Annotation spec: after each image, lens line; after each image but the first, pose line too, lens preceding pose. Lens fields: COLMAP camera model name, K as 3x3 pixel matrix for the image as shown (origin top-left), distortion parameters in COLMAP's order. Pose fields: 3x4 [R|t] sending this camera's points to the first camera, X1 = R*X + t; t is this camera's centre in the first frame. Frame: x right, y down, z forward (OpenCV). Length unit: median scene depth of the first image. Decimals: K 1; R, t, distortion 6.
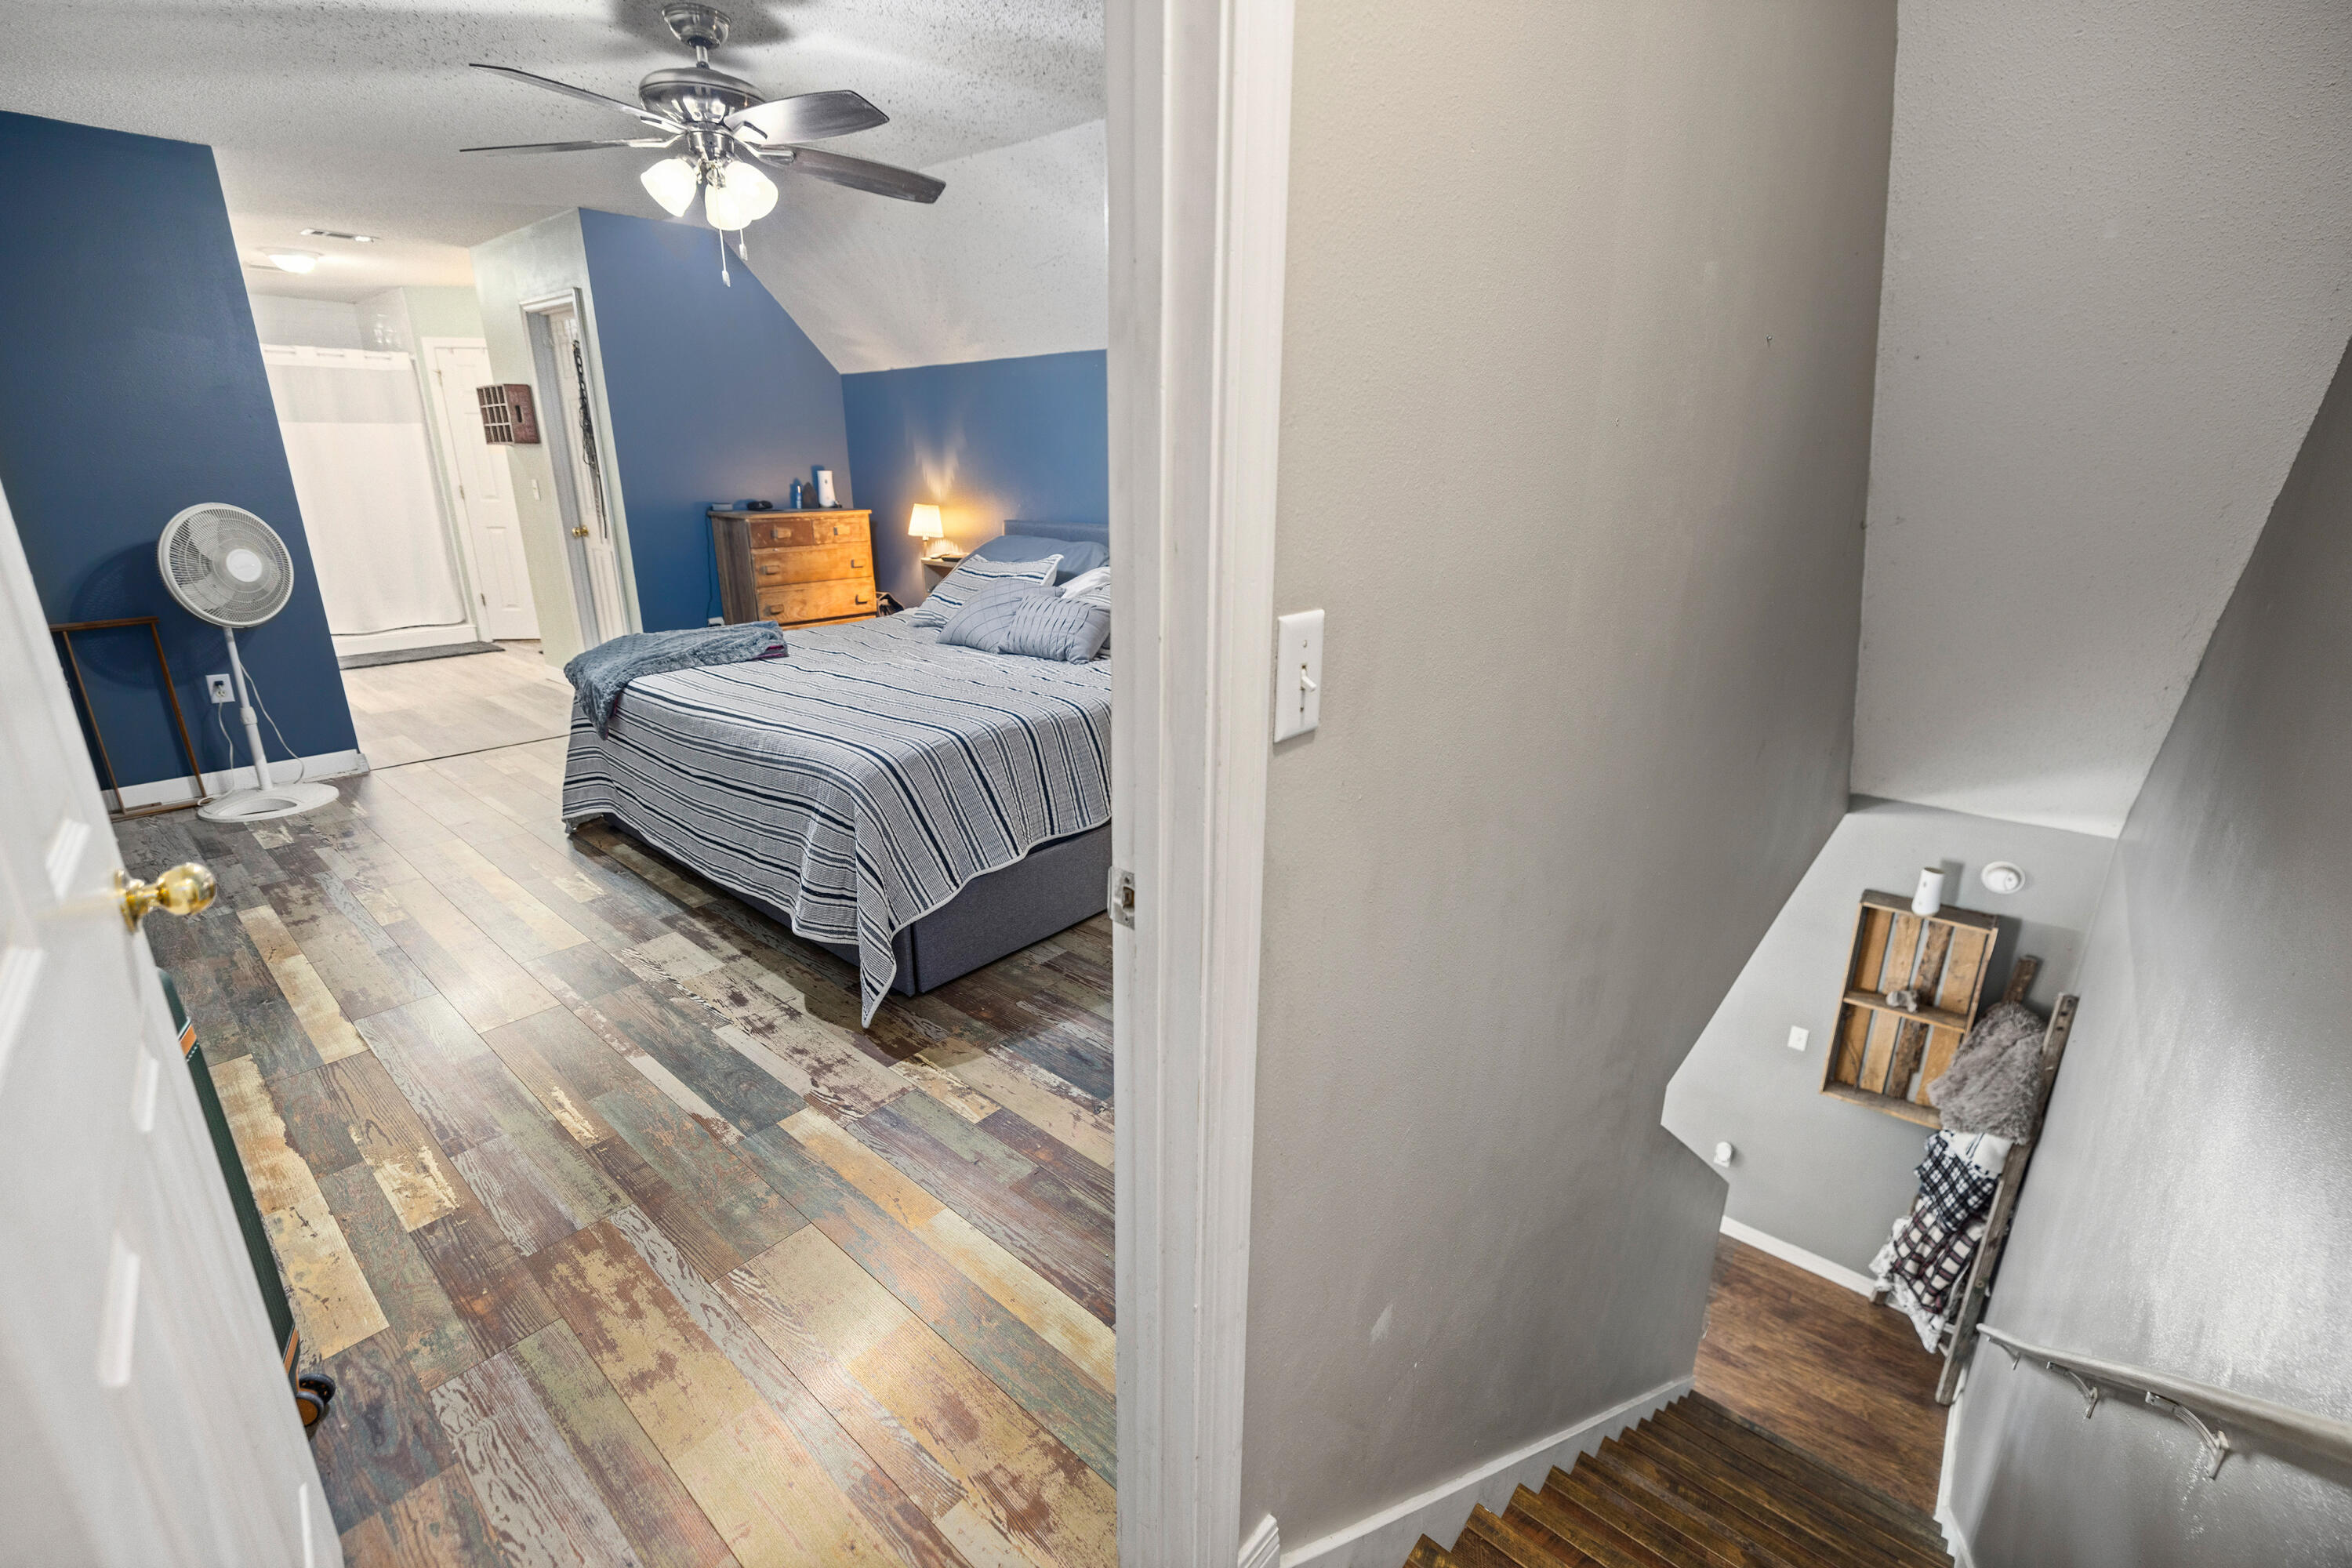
lens RADIAL K [[1005.8, 0, 1163.6], [0, 1005.8, 772.9], [0, 0, 1]] dist [0.000097, -0.000353]
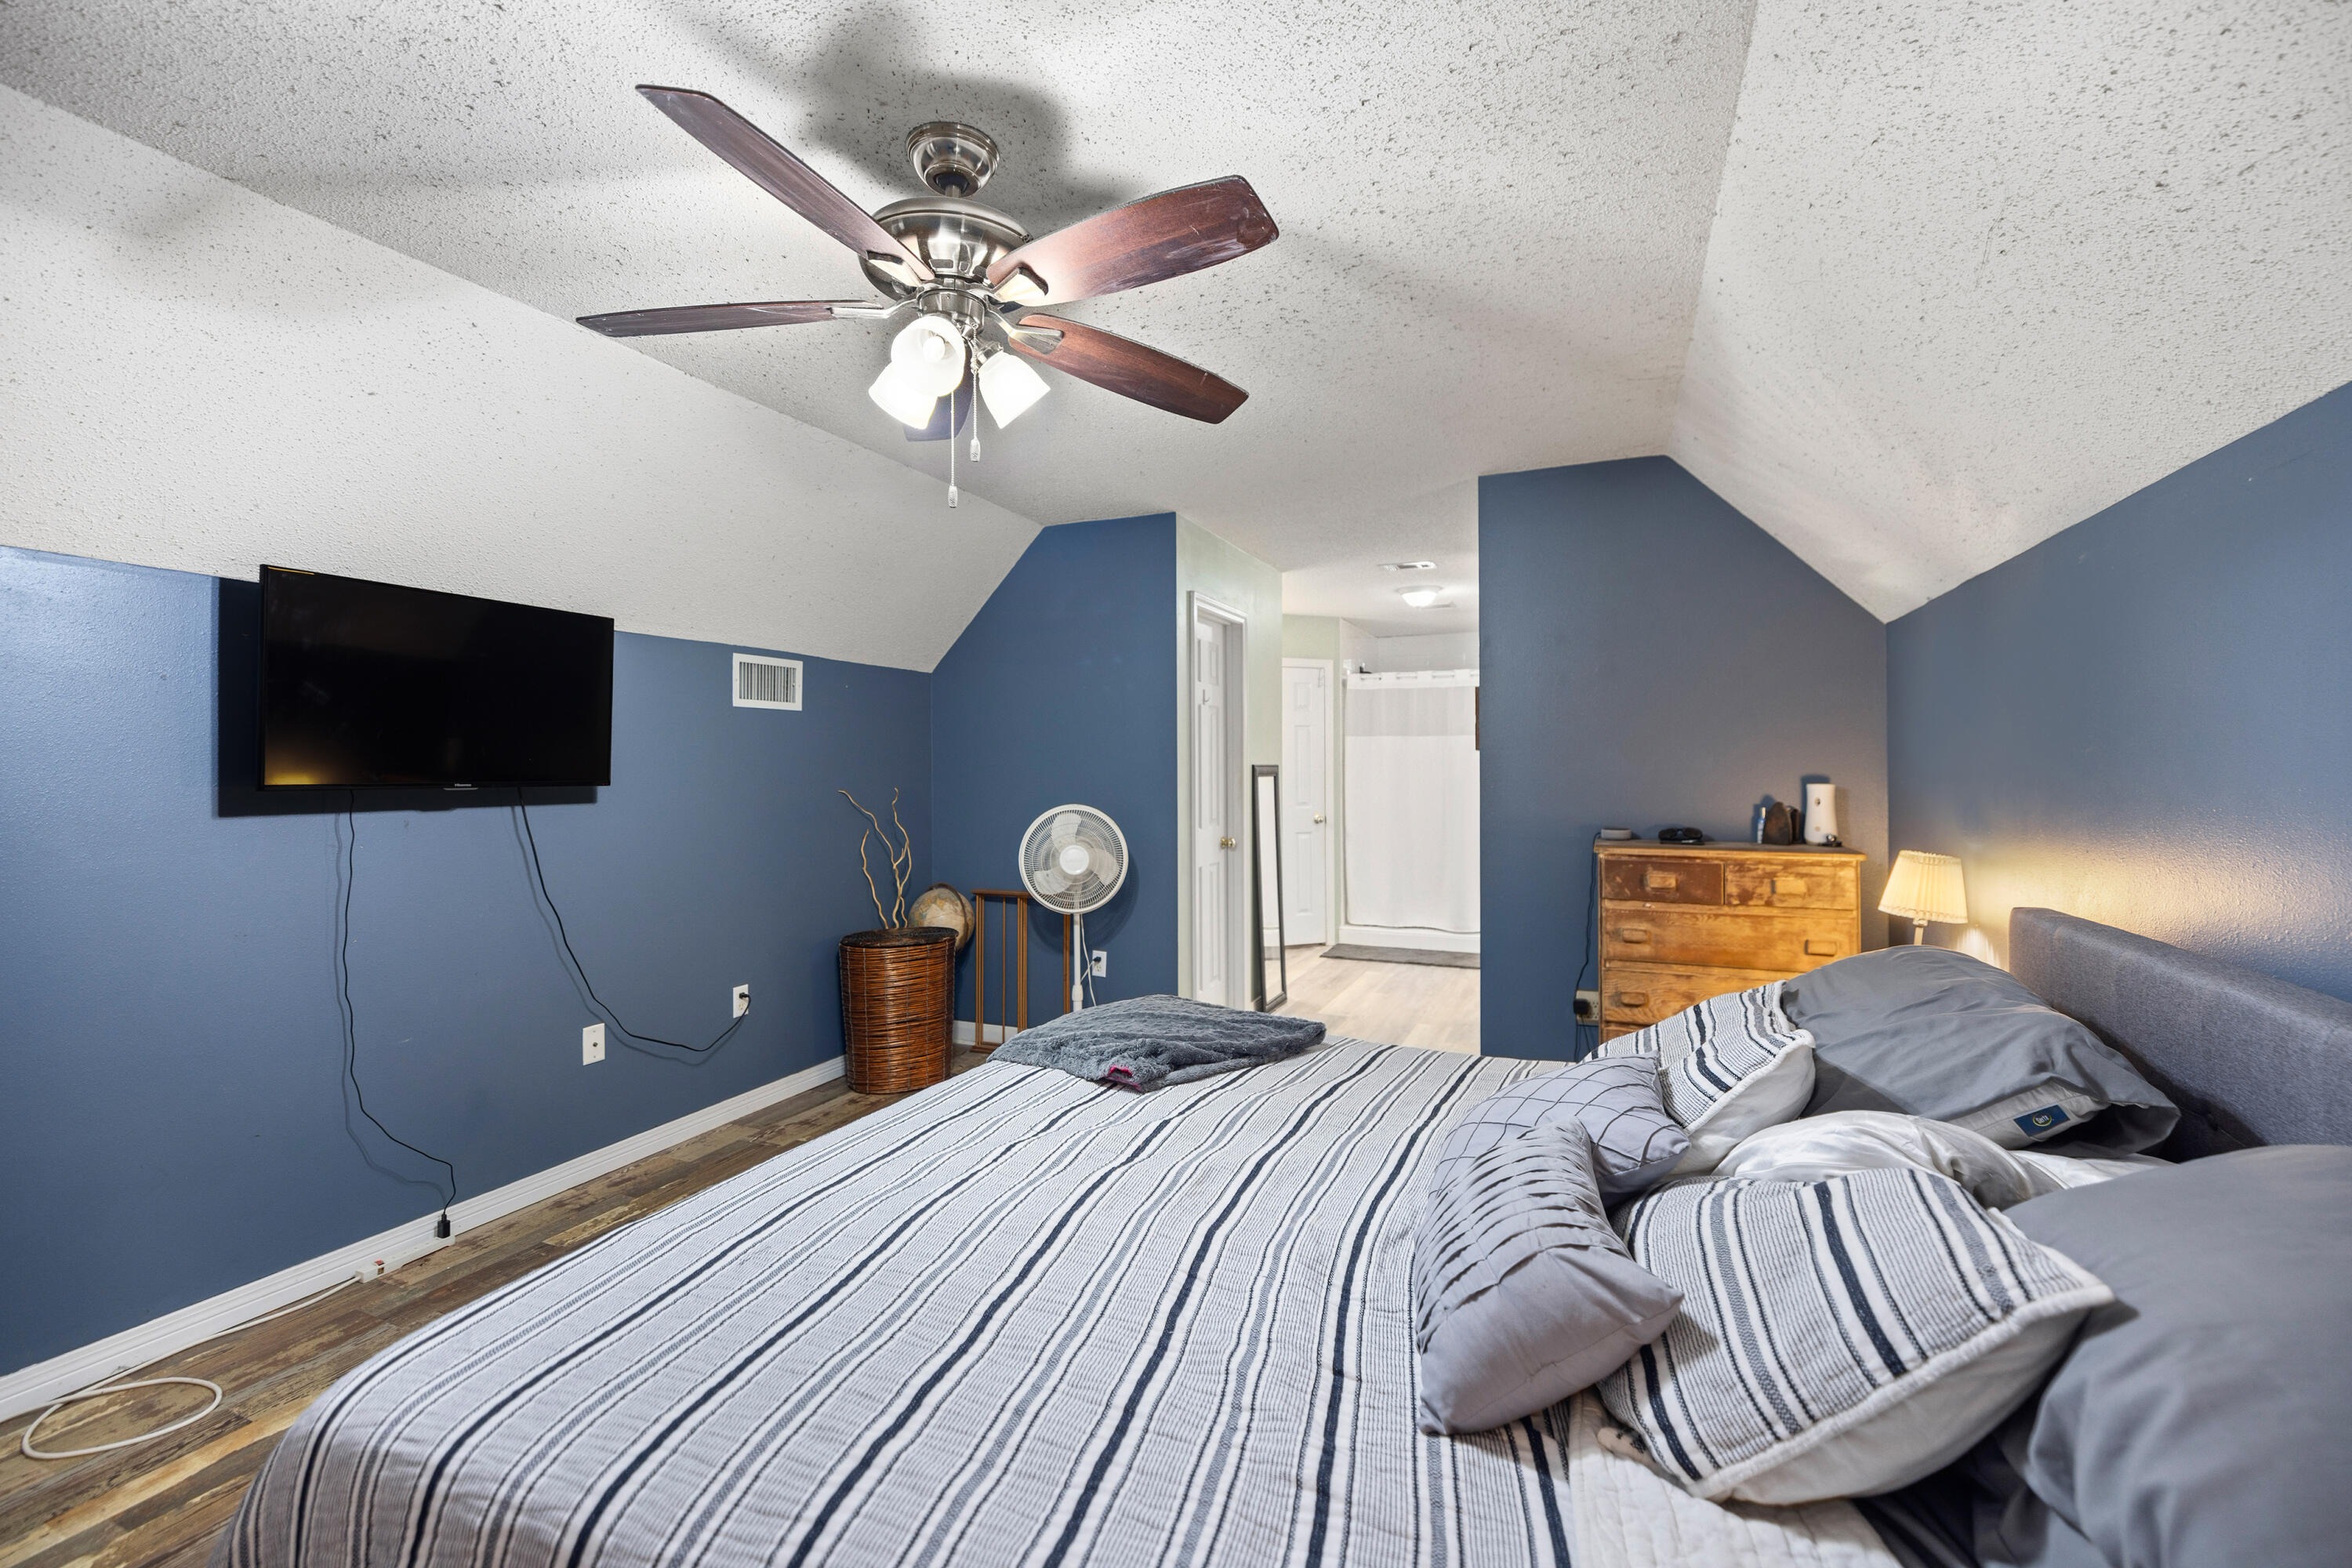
lens RADIAL K [[1005.8, 0, 1163.6], [0, 1005.8, 772.9], [0, 0, 1]] dist [0.000097, -0.000353]
pose [[0.292445, -0.002792, -0.956278, 0.199555], [-0.281874, 0.955316, -0.088990, -0.263777], [0.913796, 0.295574, 0.278590, 0.871747]]
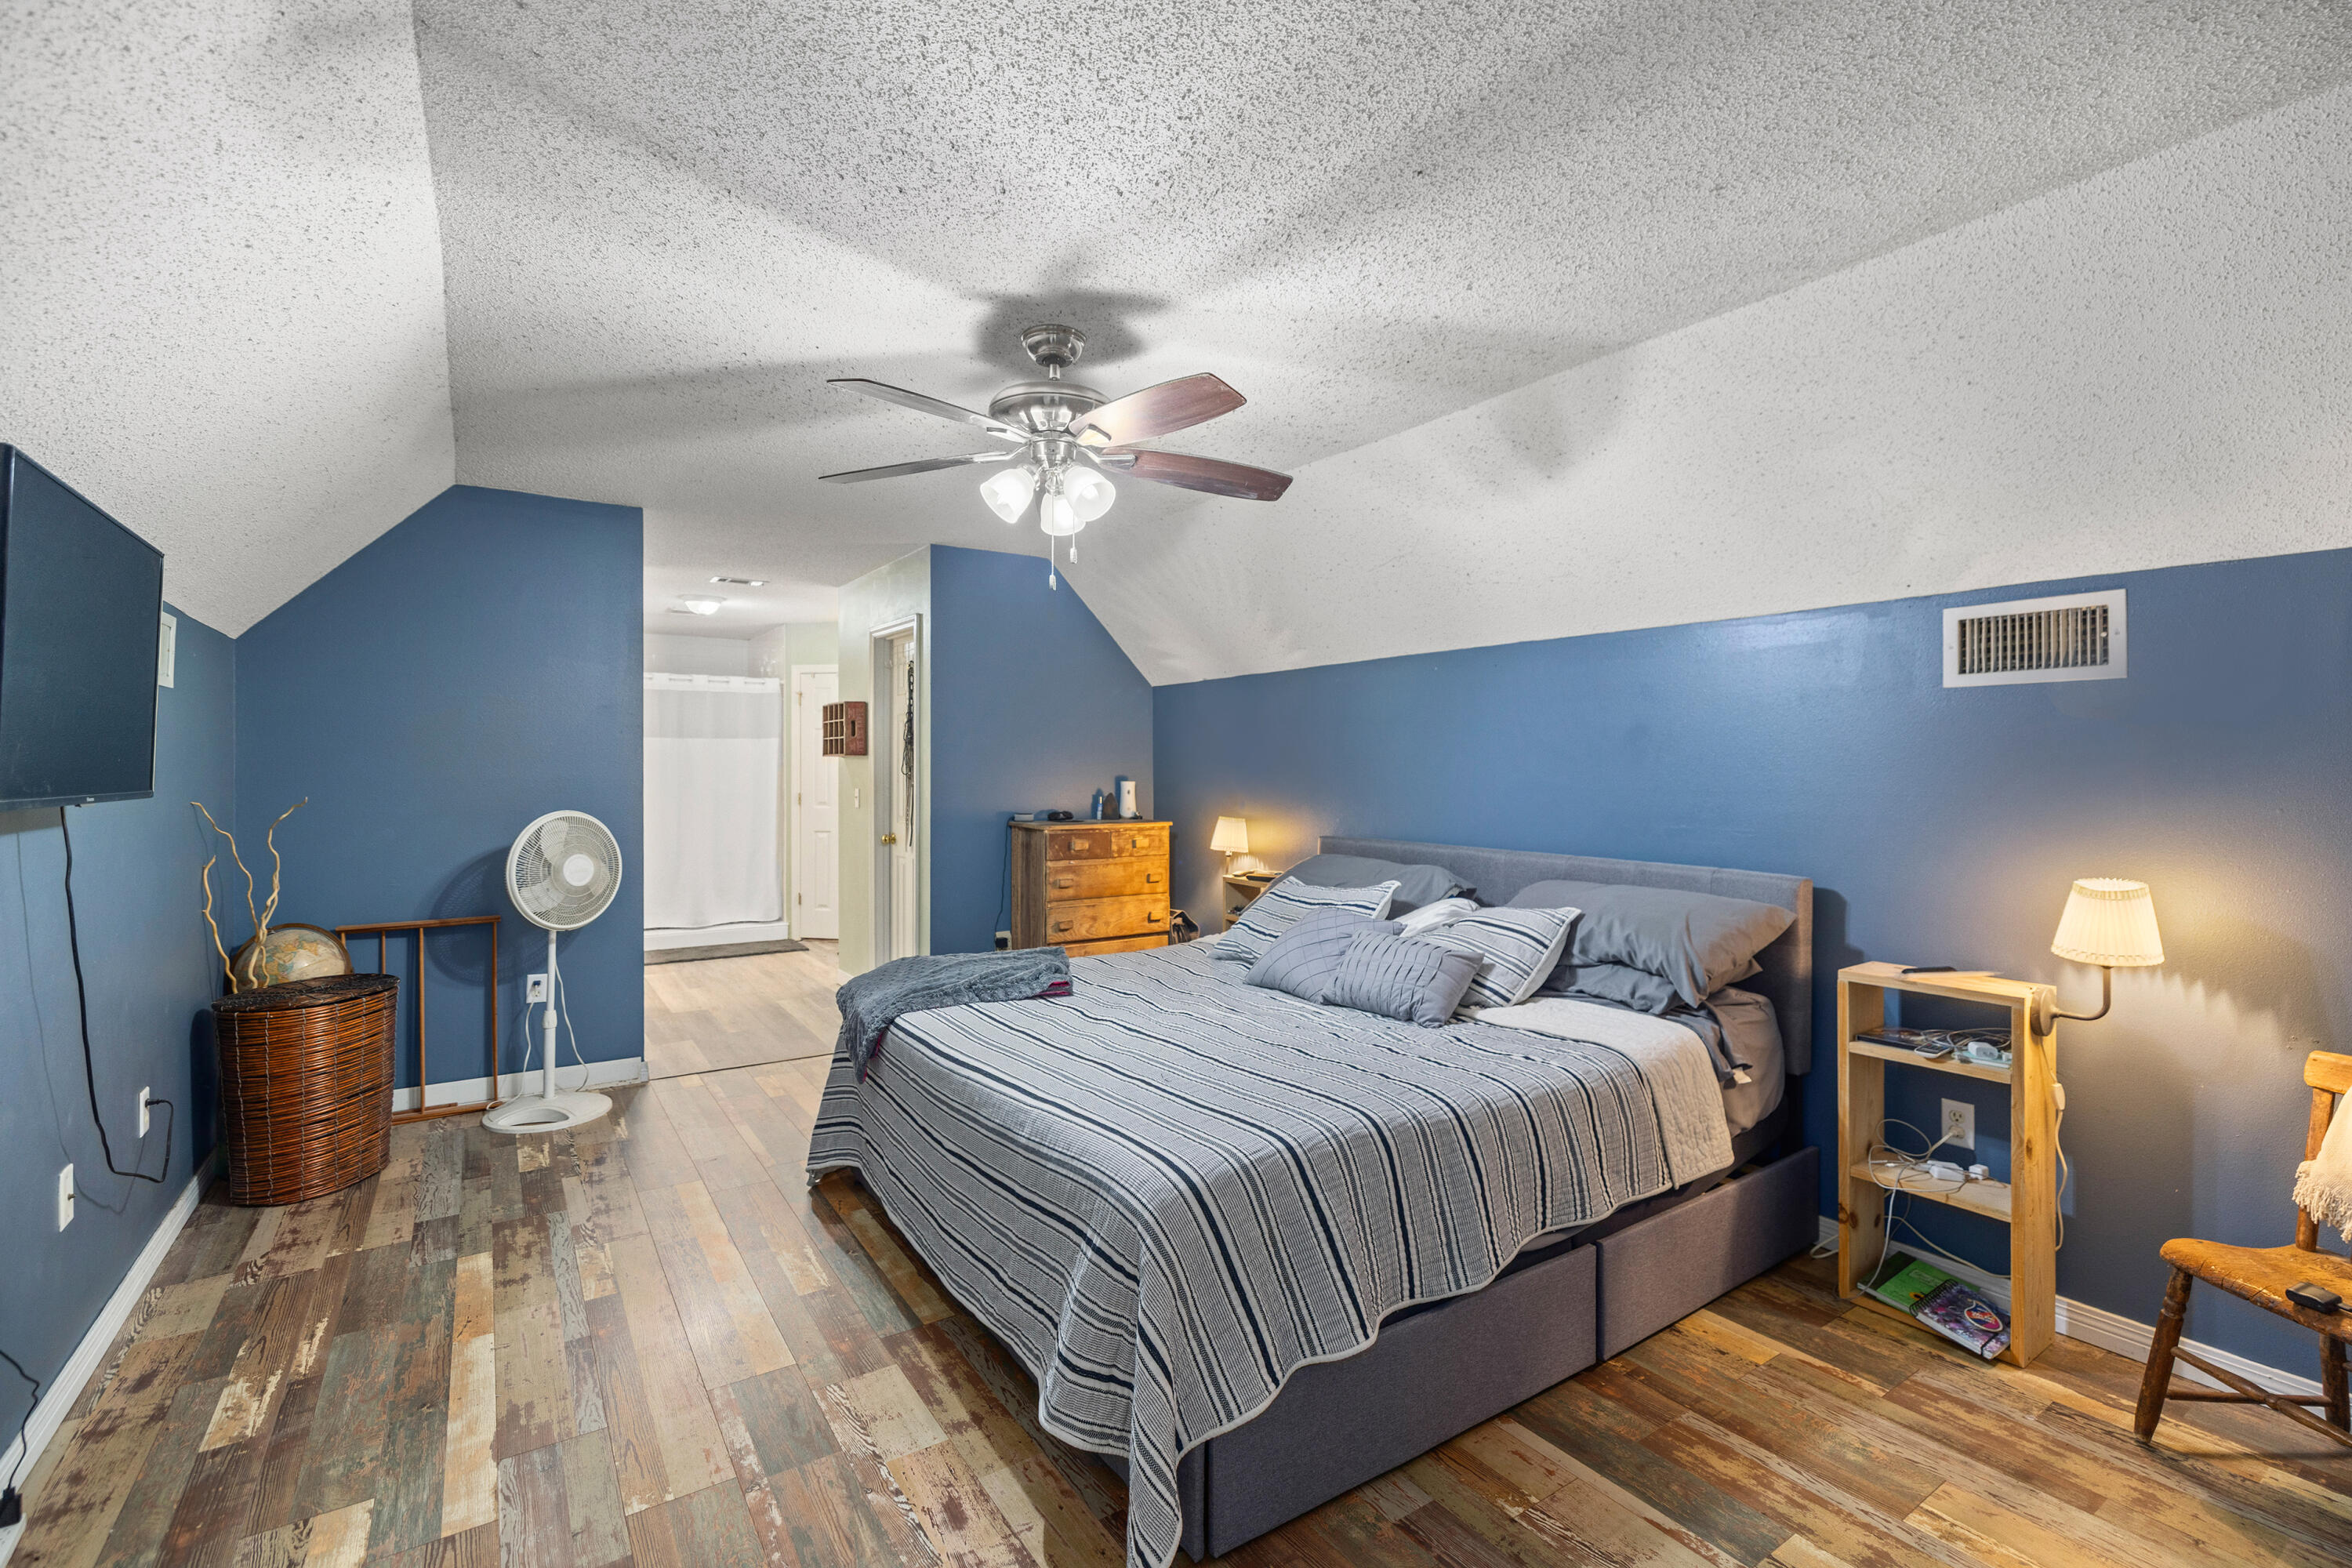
lens RADIAL K [[1046.0, 0, 1176.3], [0, 1046.0, 769.6], [0, 0, 1]] dist [0.000855, -0.000880]
pose [[0.966393, -0.000246, -0.257069, -0.067782], [-0.075993, 0.955034, -0.286591, -0.053892], [0.245580, 0.296495, 0.922920, 0.165820]]
